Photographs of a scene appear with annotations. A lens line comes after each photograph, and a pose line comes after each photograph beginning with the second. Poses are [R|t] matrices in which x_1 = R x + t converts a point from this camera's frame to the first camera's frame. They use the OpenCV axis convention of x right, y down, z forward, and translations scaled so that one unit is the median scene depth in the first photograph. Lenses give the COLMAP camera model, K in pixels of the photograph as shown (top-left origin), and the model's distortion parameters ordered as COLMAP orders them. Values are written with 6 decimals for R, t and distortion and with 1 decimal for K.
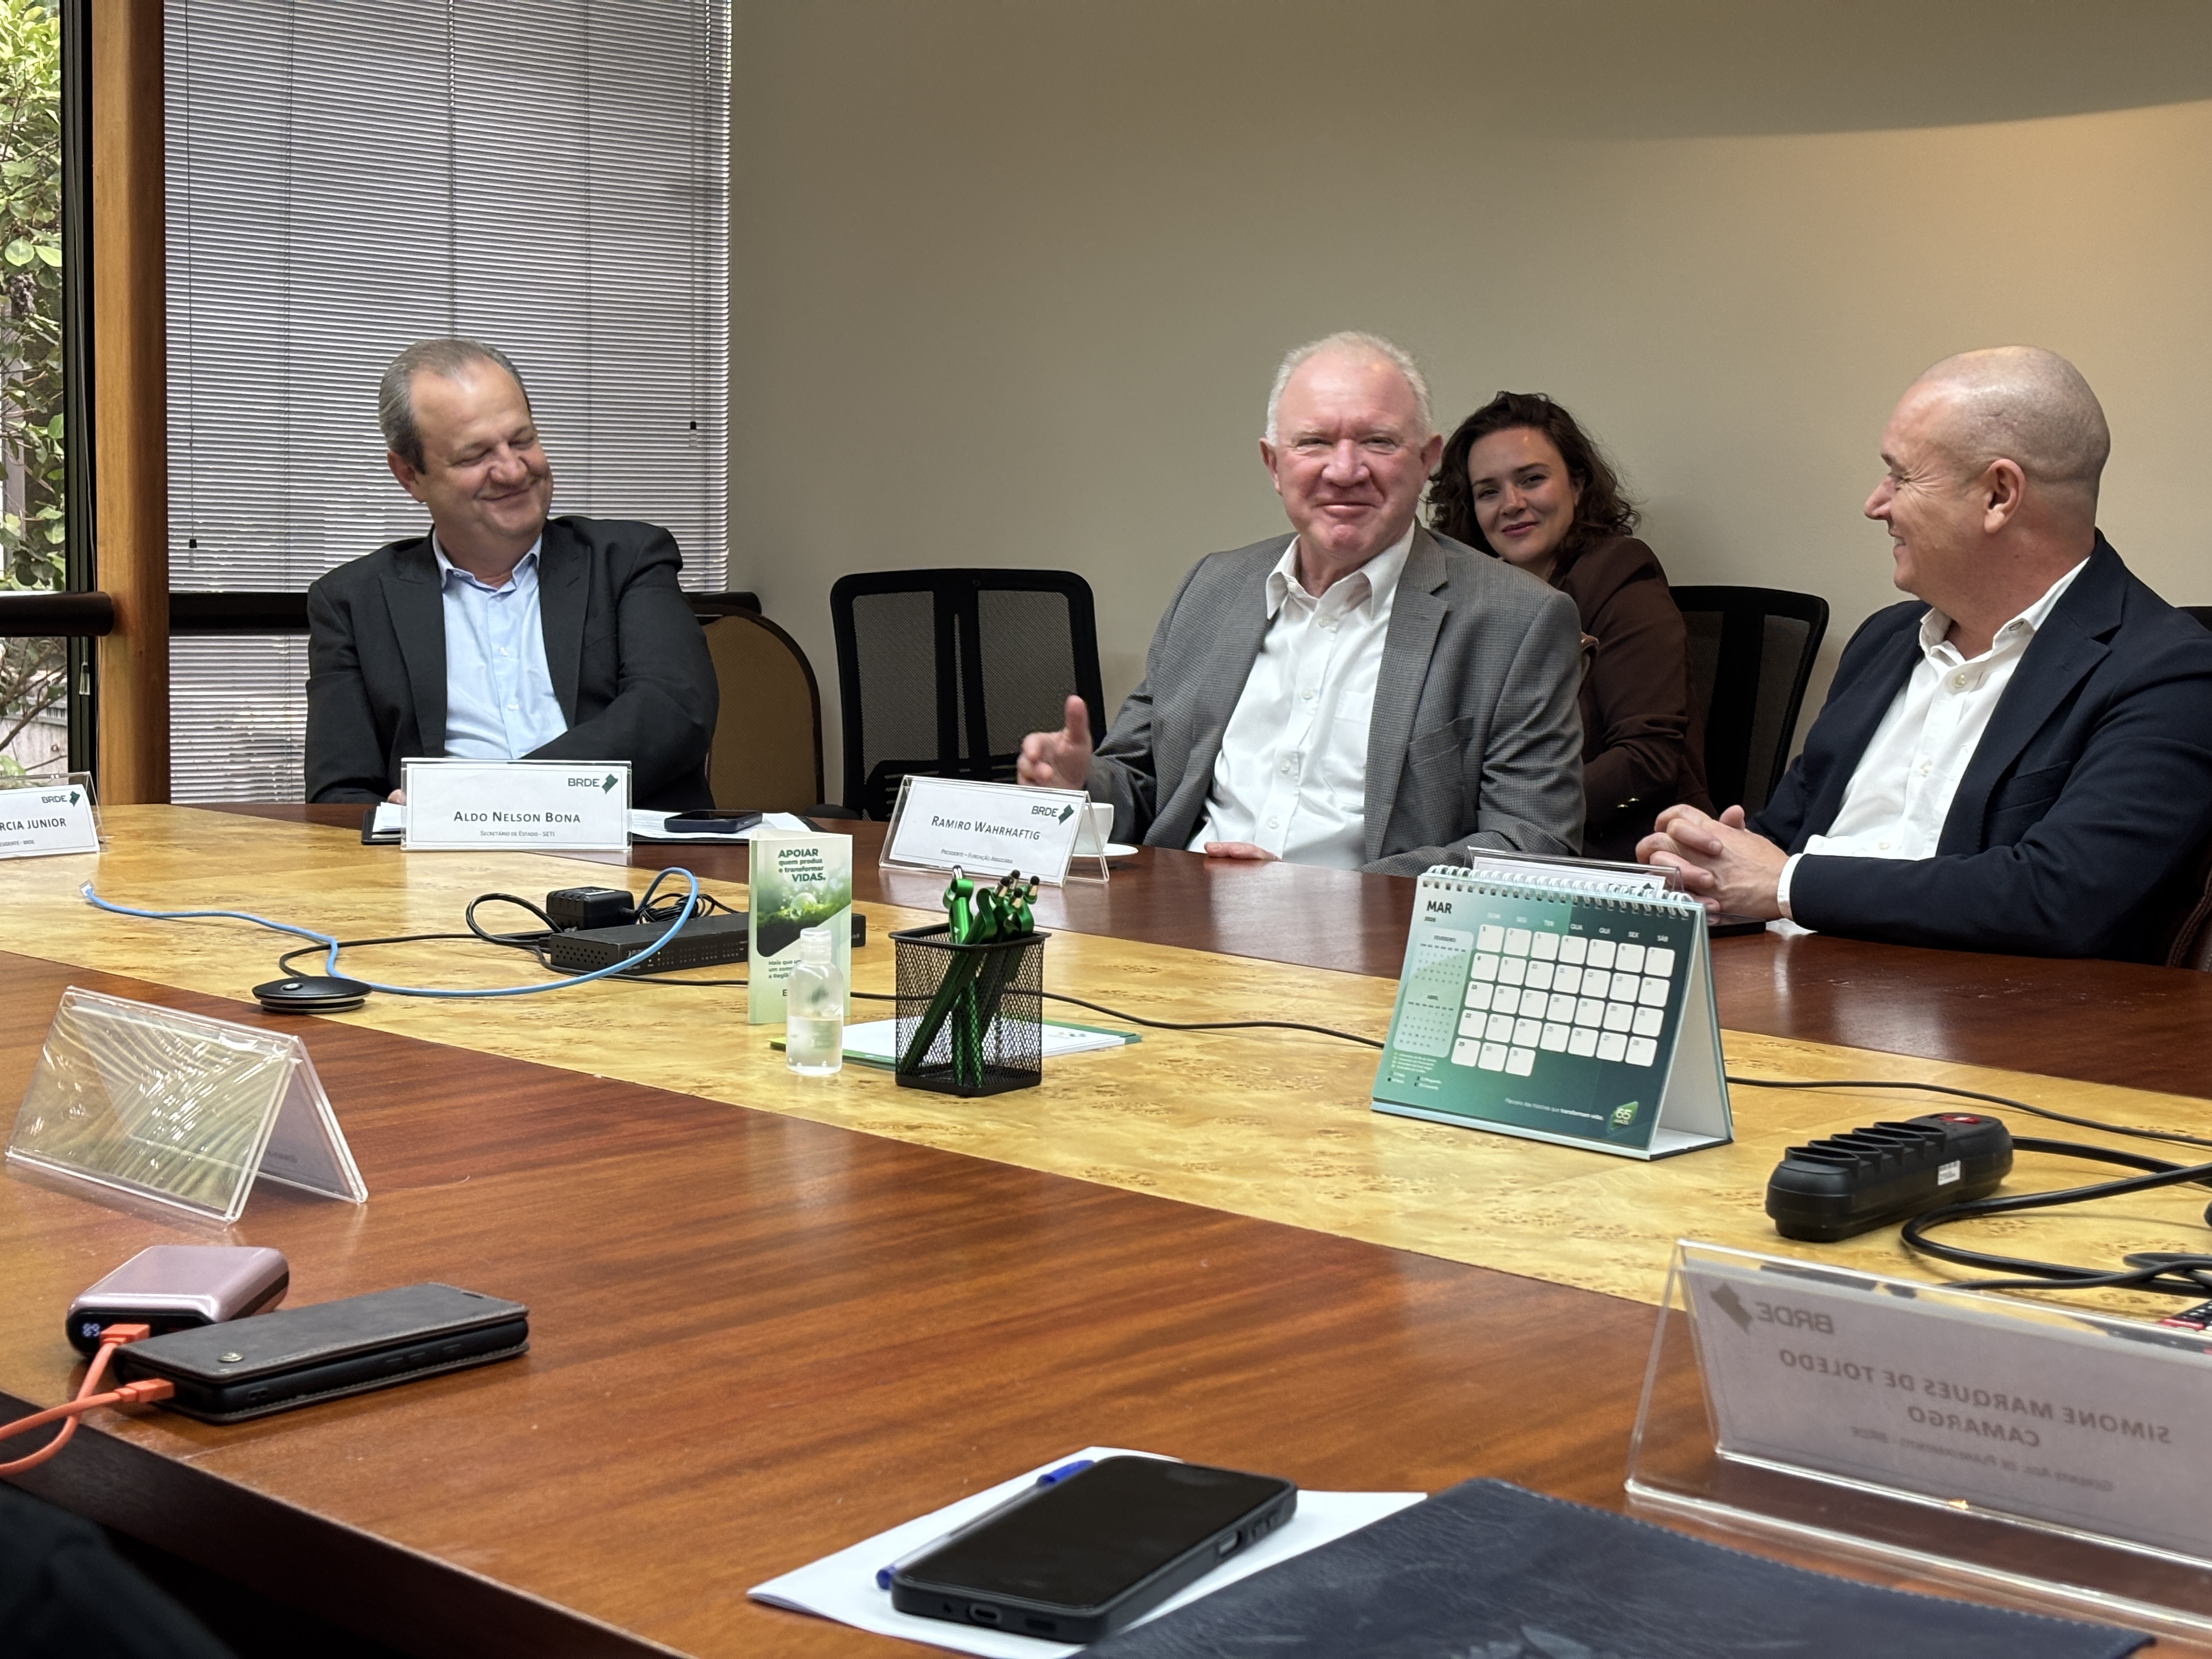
lens RADIAL K [[3356.8, 0, 1104.0], [0, 3356.8, 783.9], [0, 0, 1]] dist [0.075446, 0.000000]
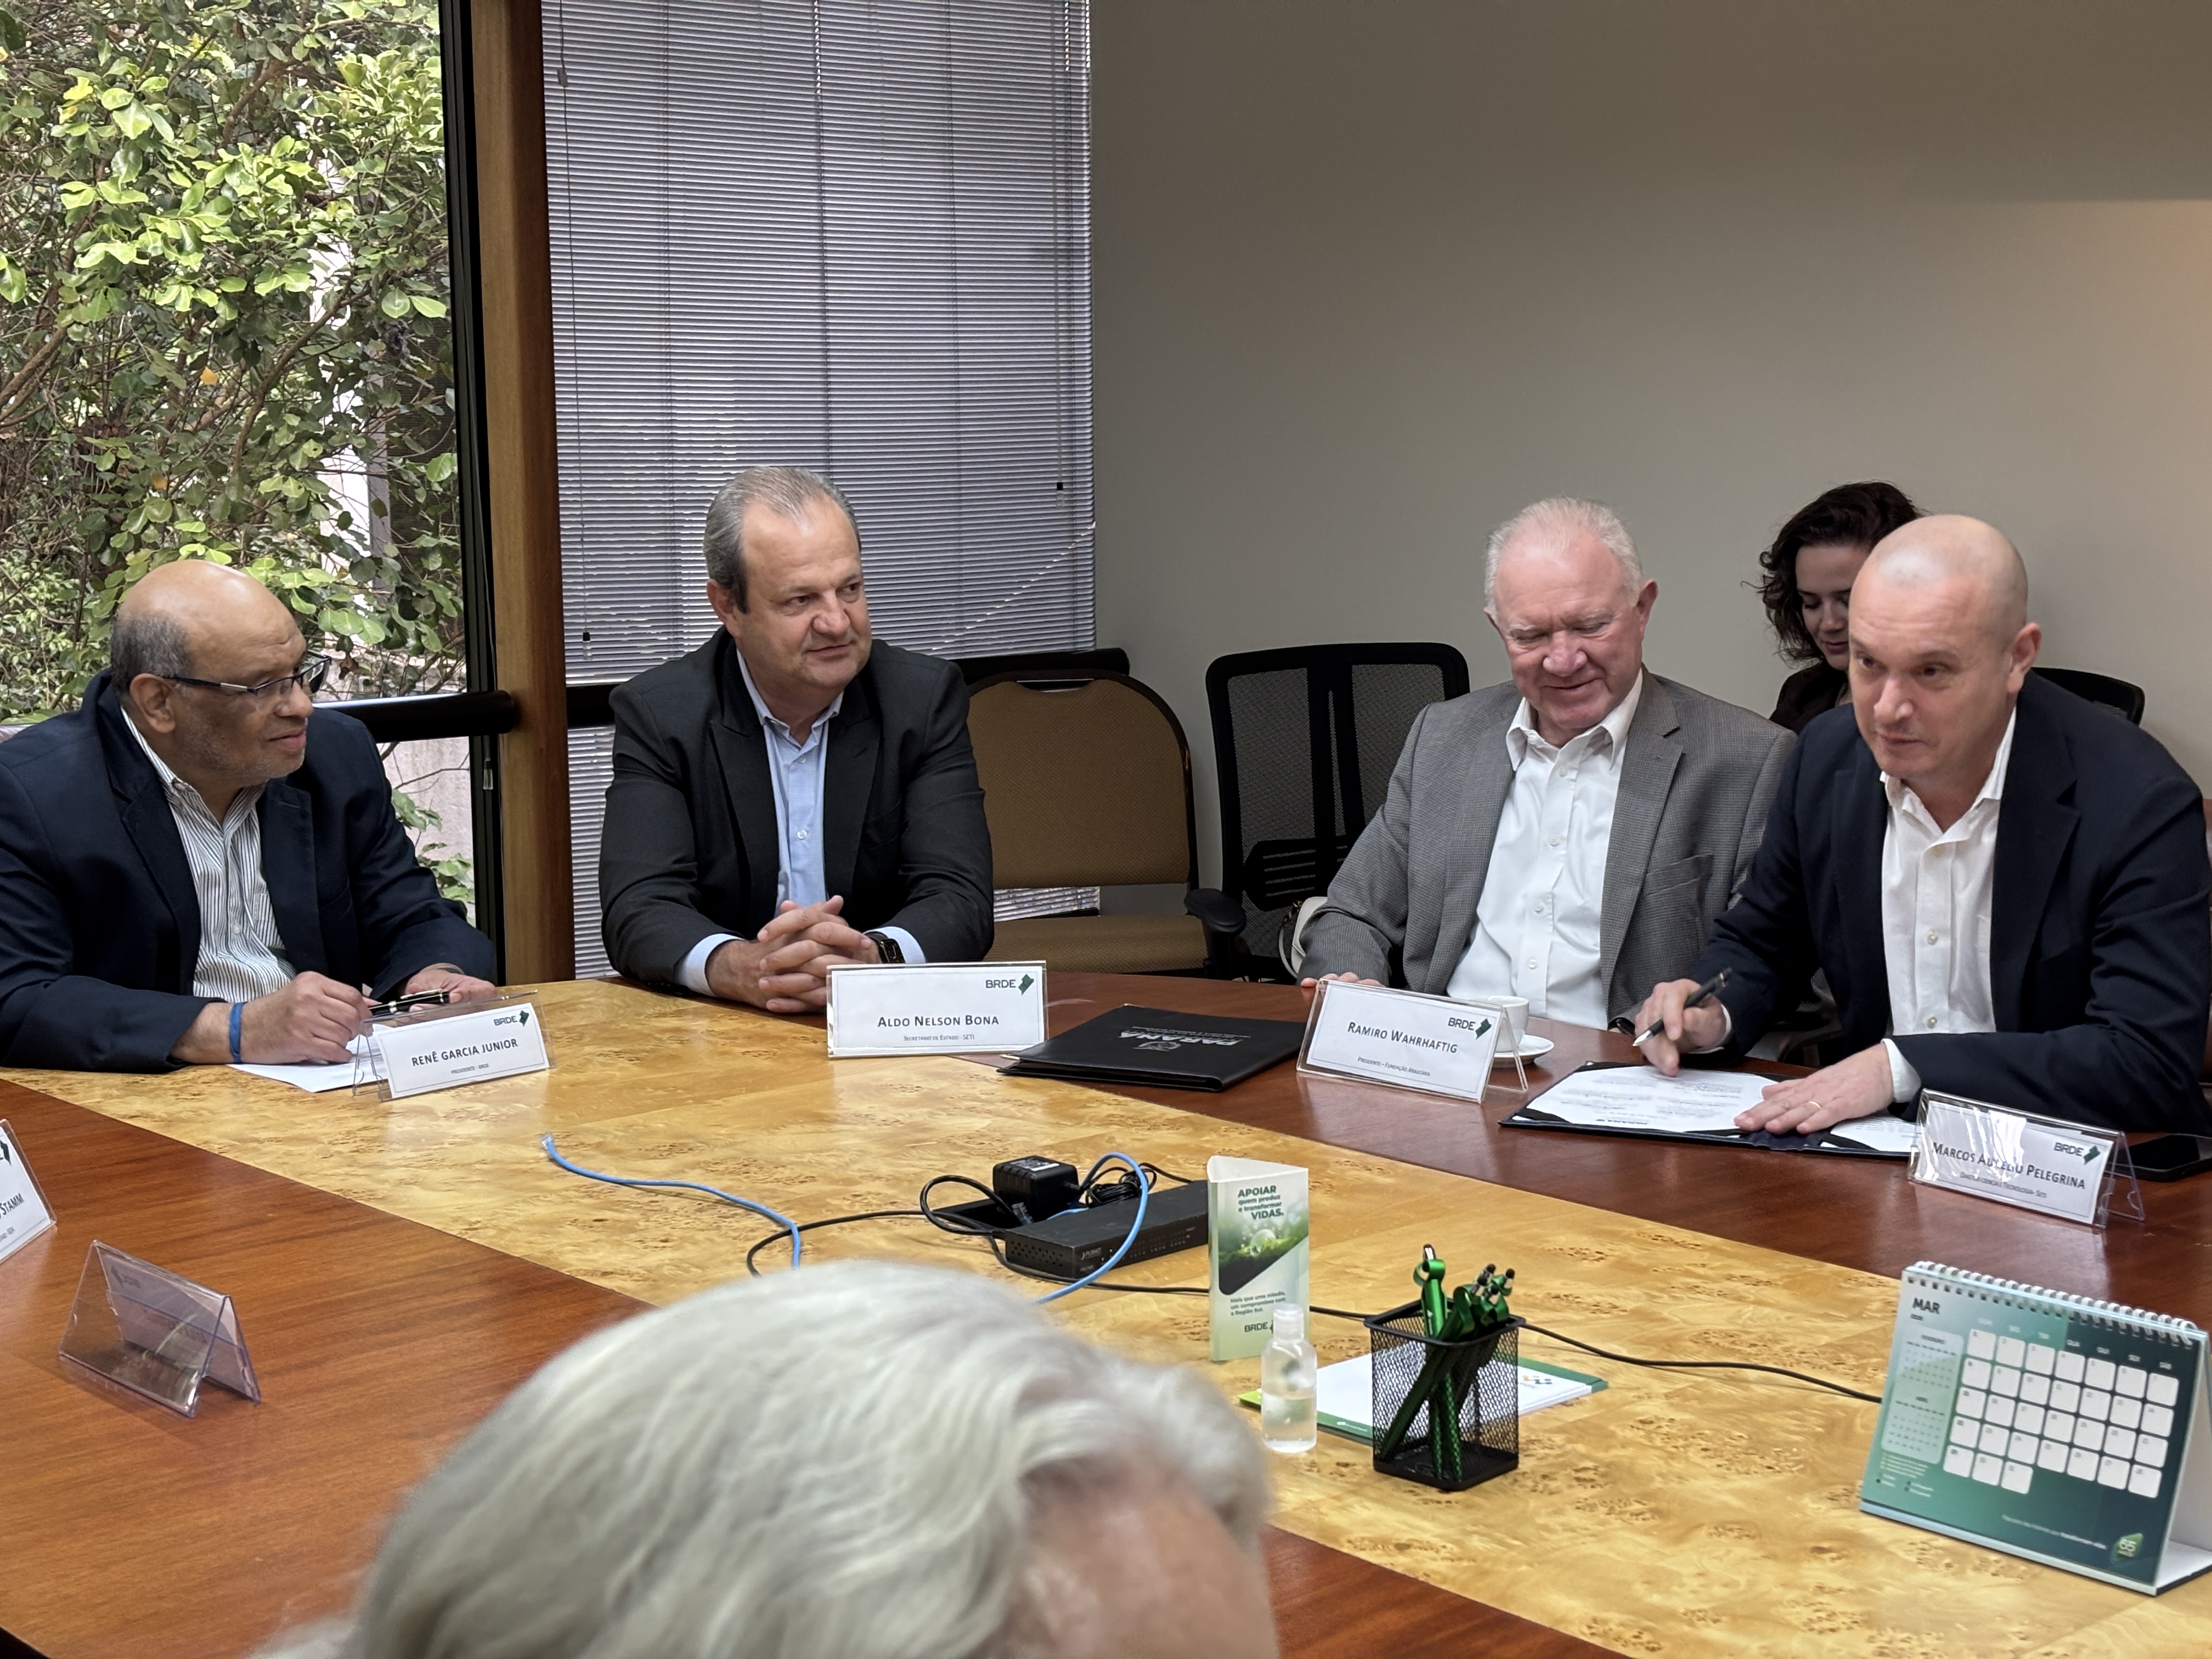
lens RADIAL K [[3356.8, 0, 1118.9], [0, 3356.8, 806.3], [0, 0, 1]] dist [0.075446, 0.000000]
pose [[0.995601, -0.017018, -0.092141, -0.040888], [0.020473, 0.999117, 0.036682, -0.145360], [0.091435, -0.038407, 0.995070, -0.007916]]
